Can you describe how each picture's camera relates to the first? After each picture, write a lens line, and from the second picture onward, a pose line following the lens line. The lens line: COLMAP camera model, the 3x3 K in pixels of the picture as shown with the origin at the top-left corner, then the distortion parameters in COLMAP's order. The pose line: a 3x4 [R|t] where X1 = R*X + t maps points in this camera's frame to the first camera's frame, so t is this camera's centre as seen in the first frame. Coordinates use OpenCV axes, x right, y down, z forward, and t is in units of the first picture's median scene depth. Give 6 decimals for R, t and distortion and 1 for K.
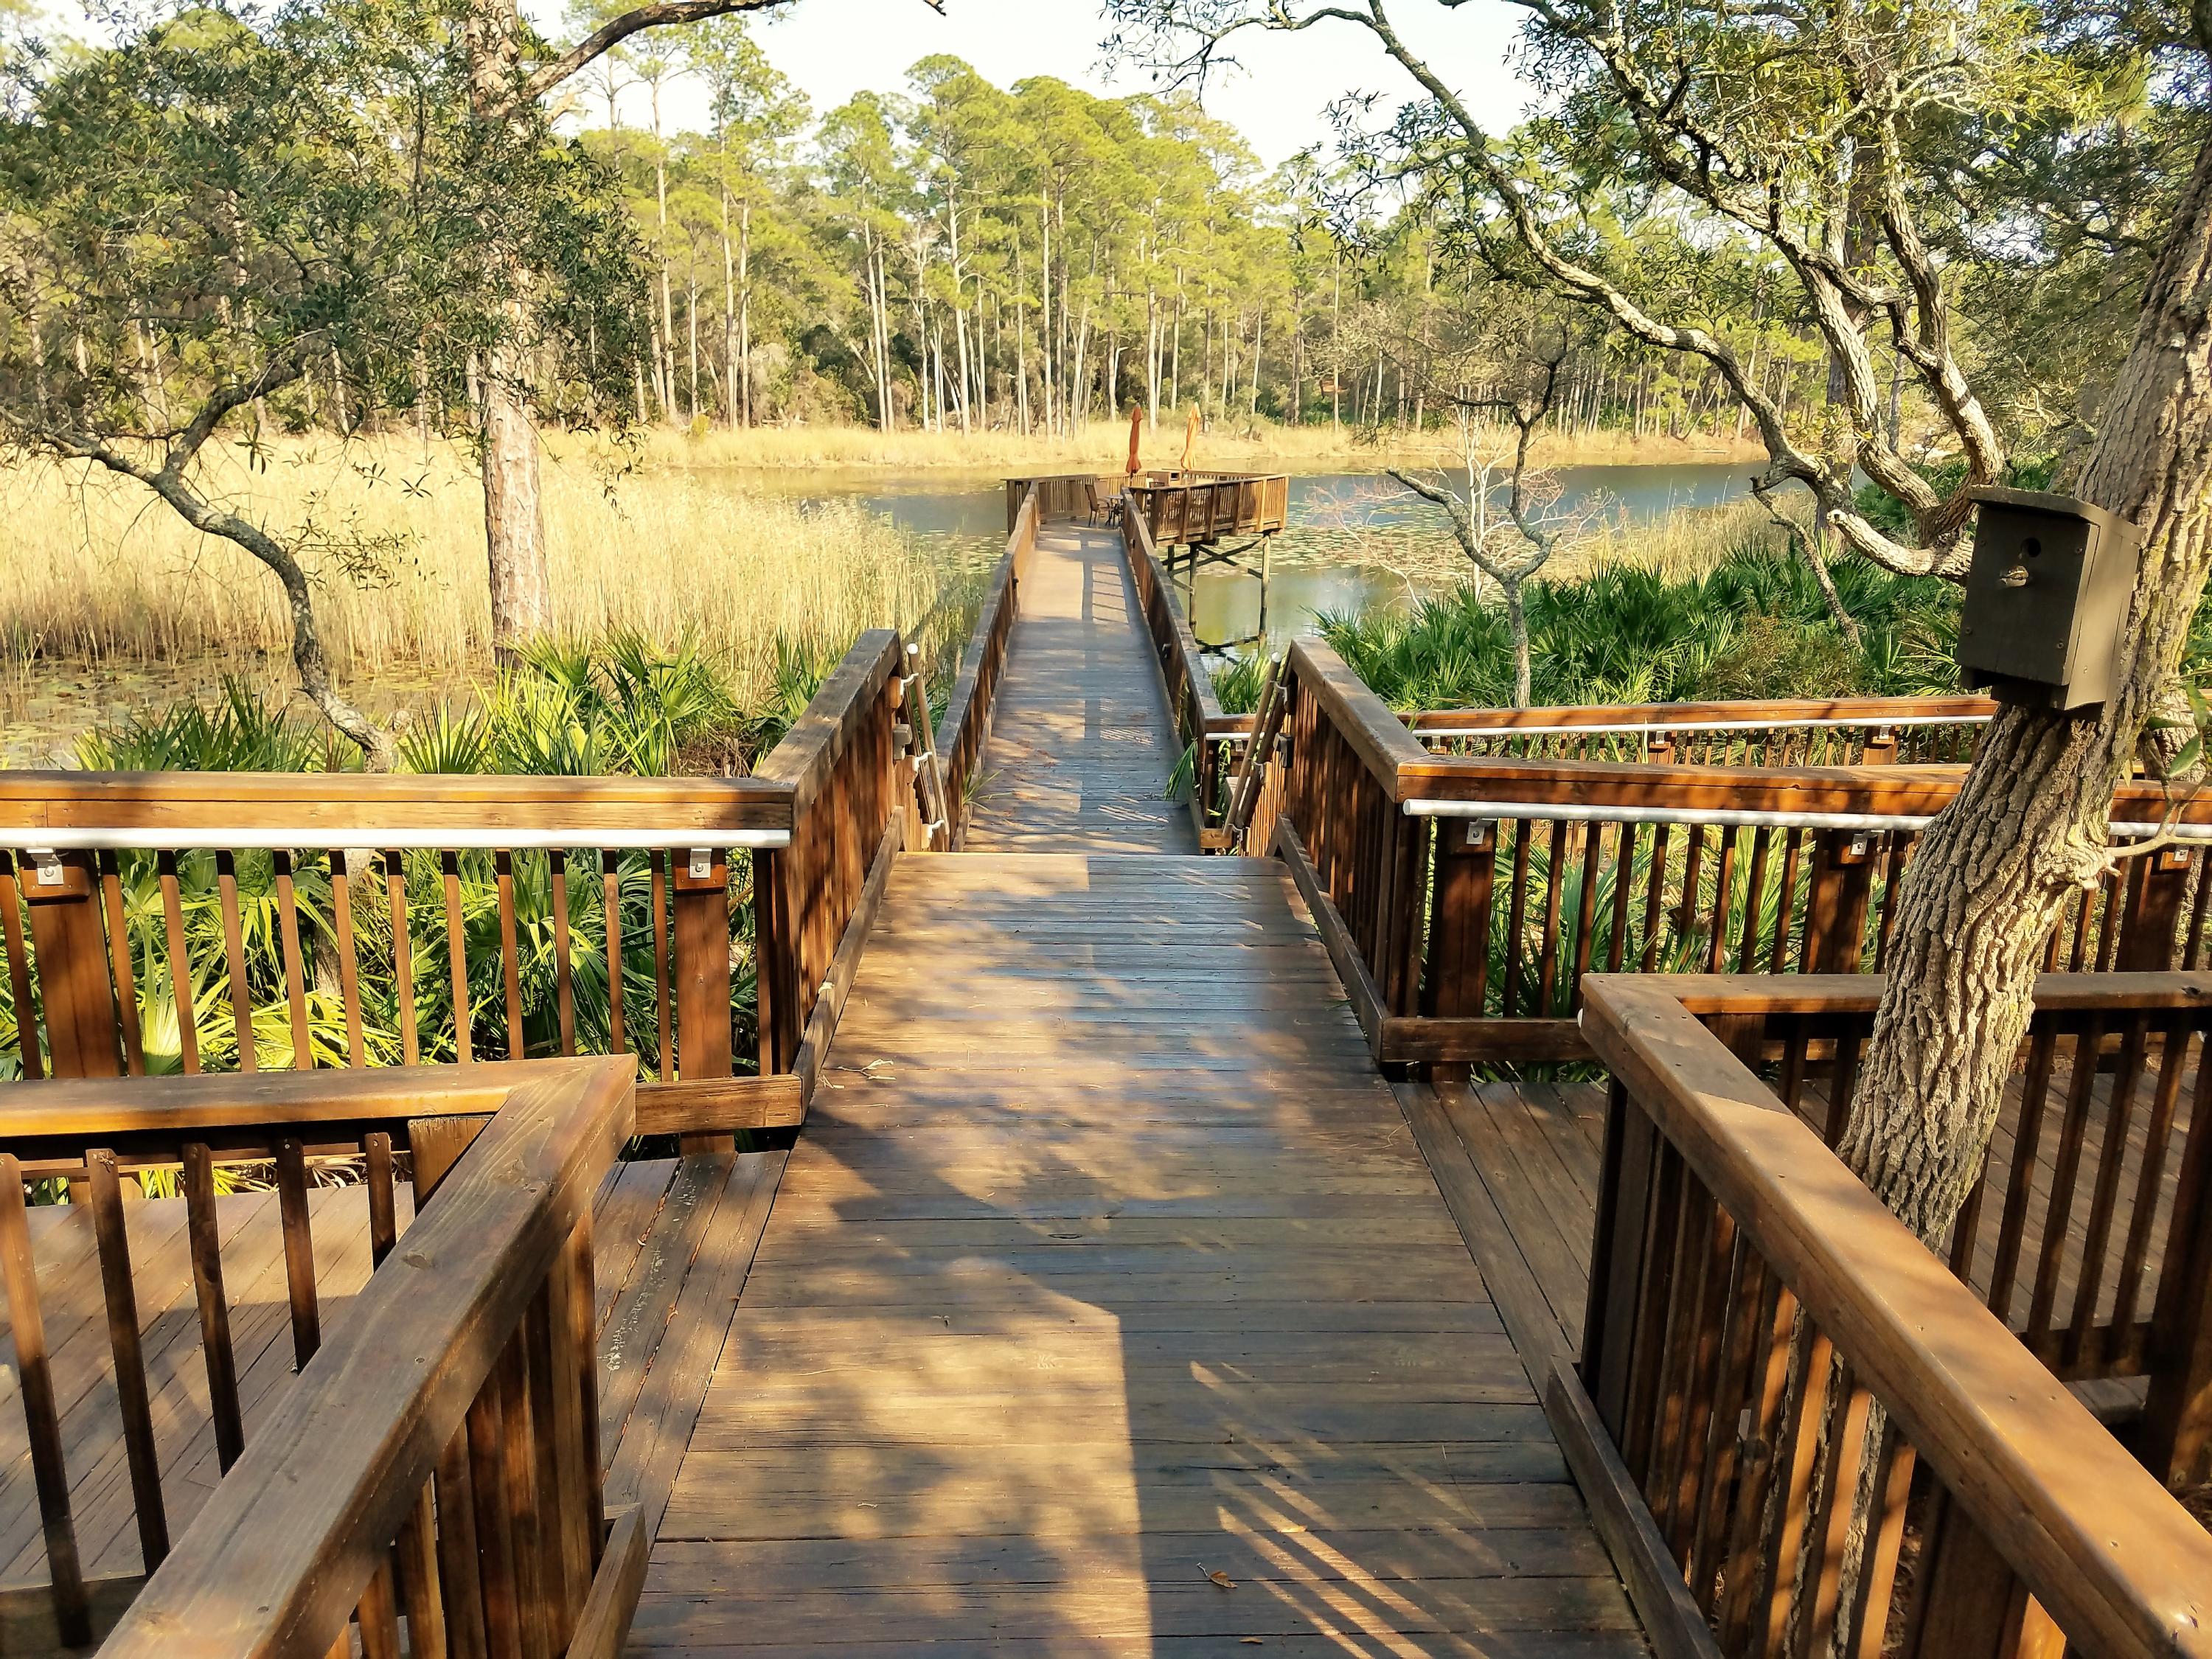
lens RADIAL K [[1539.5, 0, 1106.0], [0, 1539.5, 829.5], [0, 0, 1]] dist [0.219661, -0.364464]
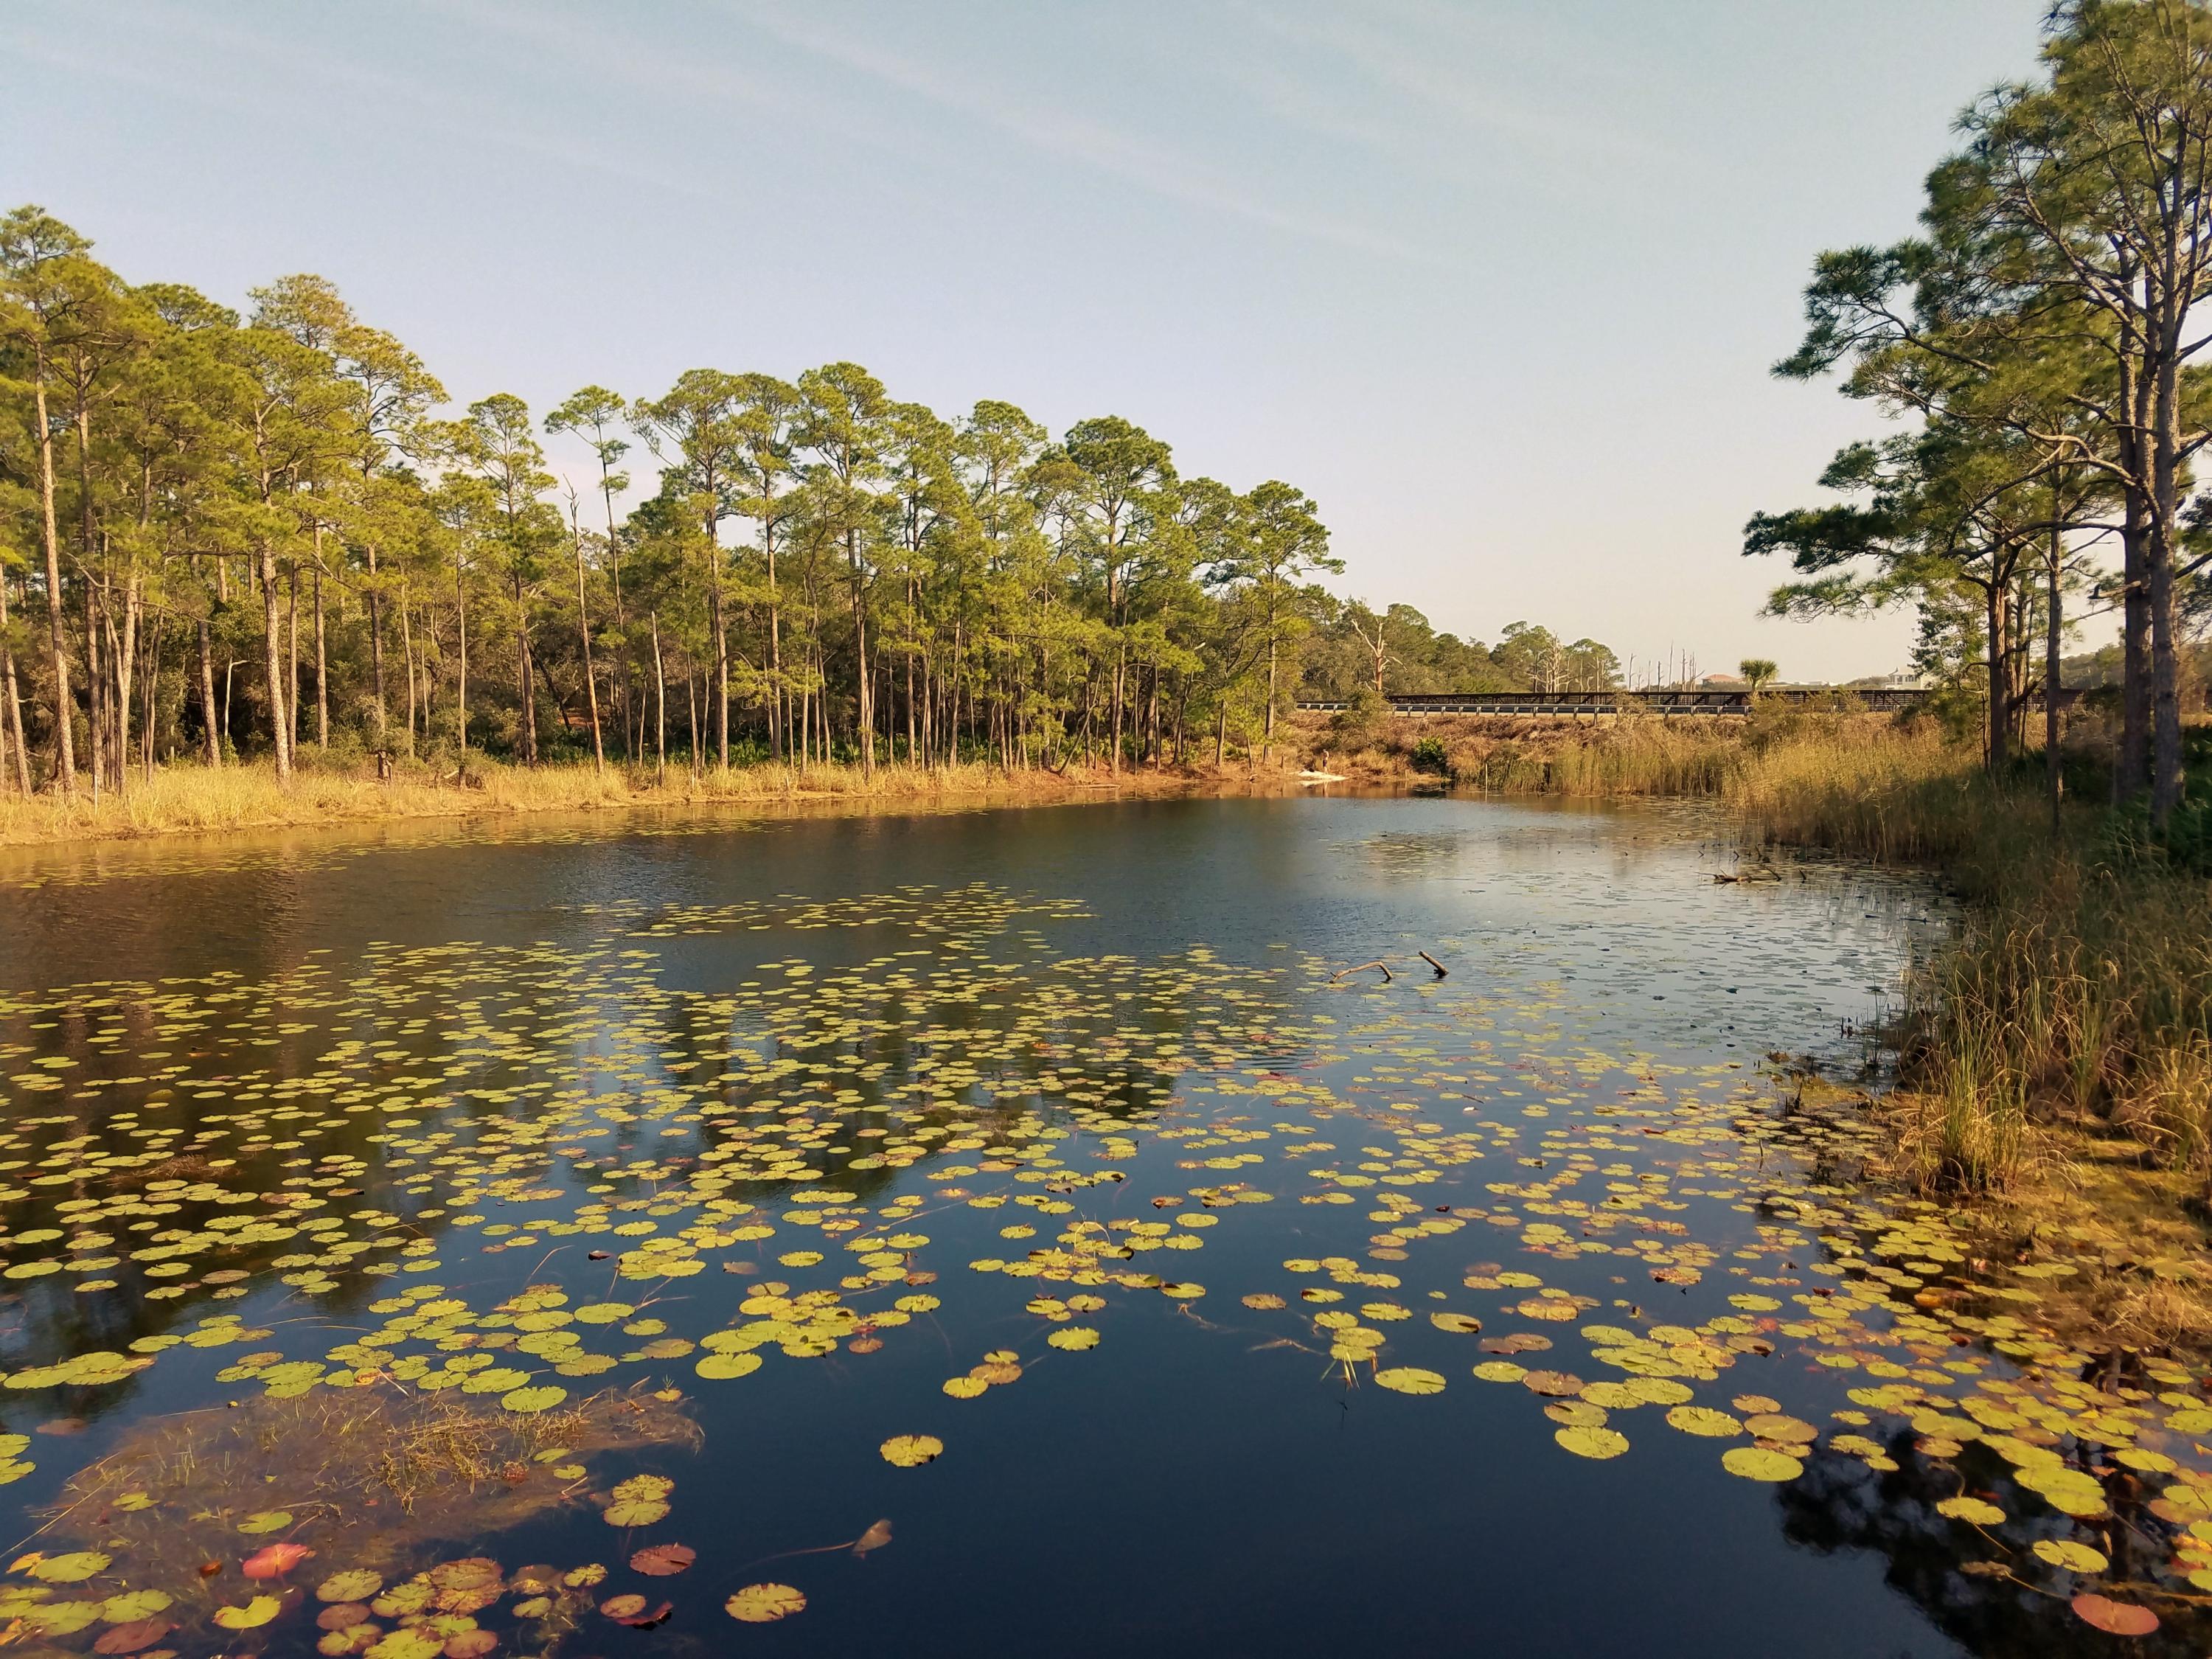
lens RADIAL K [[1539.5, 0, 1106.0], [0, 1539.5, 829.5], [0, 0, 1]] dist [0.219661, -0.364464]
pose [[0.885655, -0.048904, 0.461762, 0.025343], [0.145562, 0.973554, -0.176079, -0.077681], [-0.440939, 0.223160, 0.869352, 0.314379]]
